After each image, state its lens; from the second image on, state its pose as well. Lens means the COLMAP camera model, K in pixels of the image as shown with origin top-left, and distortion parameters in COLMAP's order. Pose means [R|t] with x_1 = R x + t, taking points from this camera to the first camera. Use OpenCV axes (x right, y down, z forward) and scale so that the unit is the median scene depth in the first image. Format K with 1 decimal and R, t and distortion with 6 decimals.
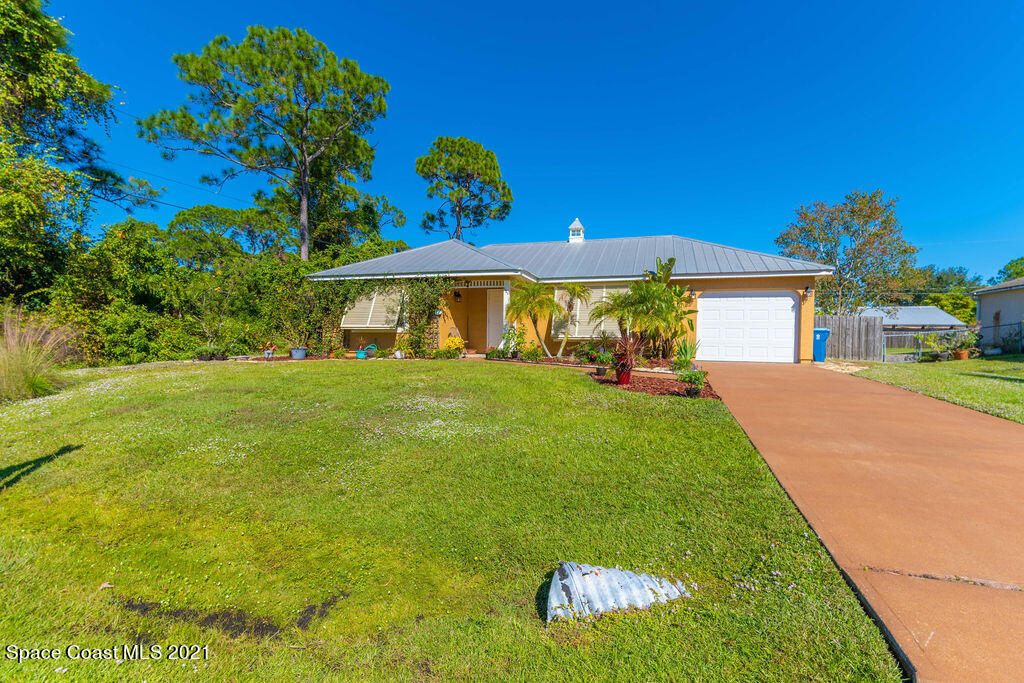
lens RADIAL K [[461.0, 0, 498.9], [0, 461.0, 349.2], [0, 0, 1]] dist [0.003268, -0.000512]
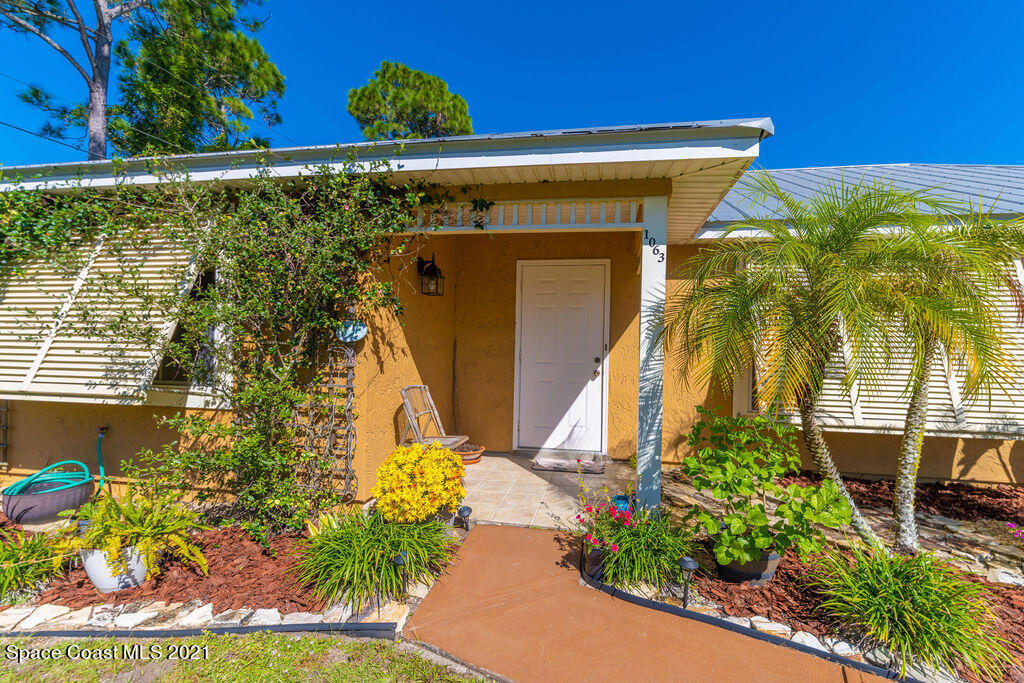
lens RADIAL K [[461.0, 0, 498.9], [0, 461.0, 349.2], [0, 0, 1]] dist [0.003268, -0.000512]
pose [[0.993591, 0.009479, 0.112635, -0.081151], [-0.007023, 0.999729, -0.022176, -0.064400], [-0.112815, 0.021243, 0.993389, 0.737286]]
